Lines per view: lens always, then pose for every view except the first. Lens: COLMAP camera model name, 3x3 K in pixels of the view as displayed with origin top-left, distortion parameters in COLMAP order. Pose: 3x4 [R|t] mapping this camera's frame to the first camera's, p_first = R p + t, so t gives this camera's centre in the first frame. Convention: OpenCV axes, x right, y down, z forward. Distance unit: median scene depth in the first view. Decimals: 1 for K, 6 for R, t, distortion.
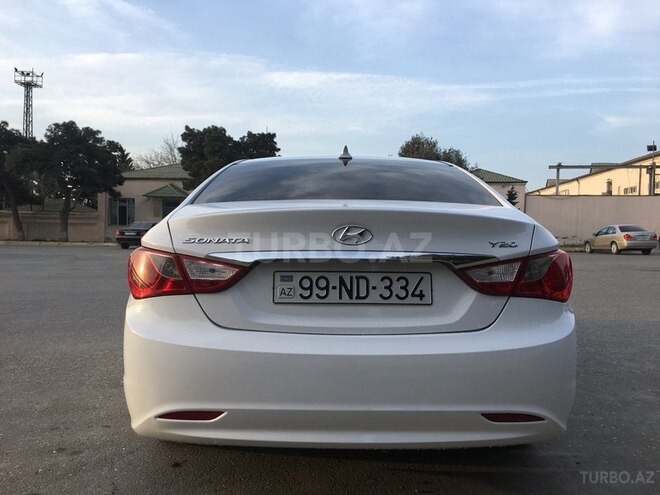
lens RADIAL K [[563.7, 0, 332.4], [0, 563.7, 249.0], [0, 0, 1]] dist [0.084512, -0.108798]
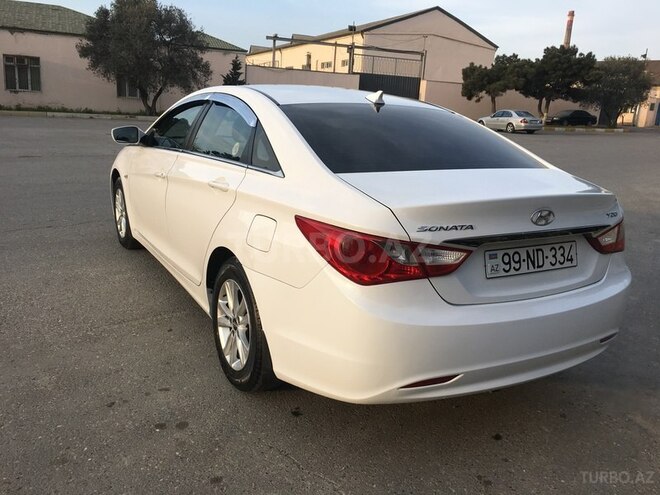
lens RADIAL K [[563.7, 0, 331.4], [0, 563.7, 248.0], [0, 0, 1]] dist [0.084512, -0.108798]
pose [[0.867331, -0.089359, 0.489645, -0.061222], [-0.027495, 0.973648, 0.226392, -0.014294], [-0.496972, -0.209820, 0.842018, 0.012298]]
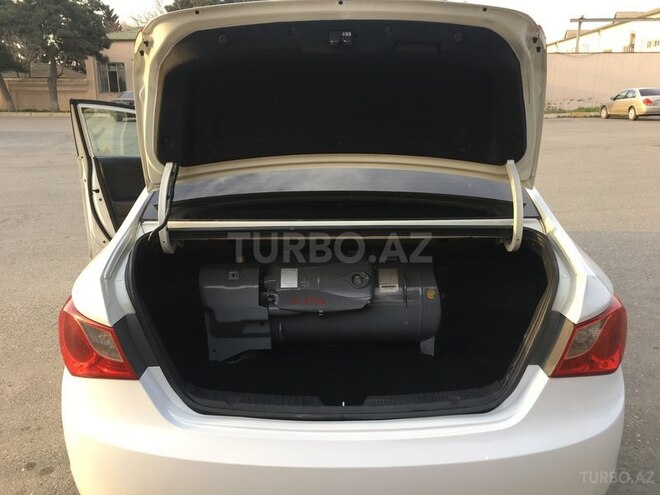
lens RADIAL K [[563.7, 0, 331.5], [0, 563.7, 247.2], [0, 0, 1]] dist [0.084512, -0.108798]
pose [[0.999884, -0.010789, -0.010796, 0.001935], [0.013057, 0.970952, 0.238917, -0.018617], [0.007905, -0.239030, 0.970980, 0.018393]]
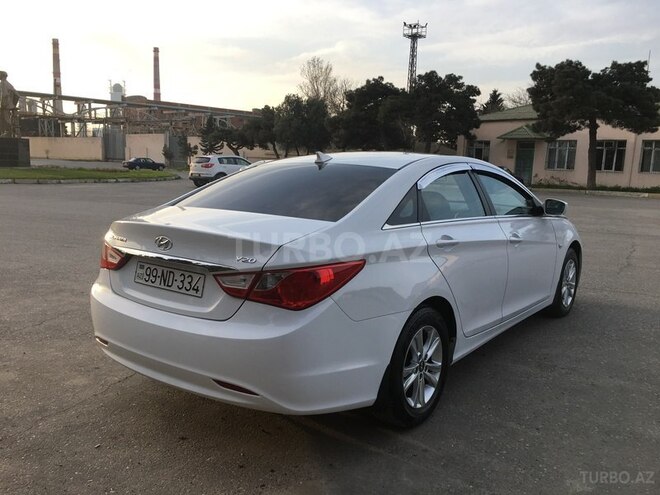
lens RADIAL K [[563.7, 0, 333.6], [0, 563.7, 250.7], [0, 0, 1]] dist [0.084512, -0.108798]
pose [[0.792804, 0.100267, -0.601172, 0.082325], [-0.031578, 0.991808, 0.123775, -0.013054], [0.608658, -0.079145, 0.789476, 0.006411]]
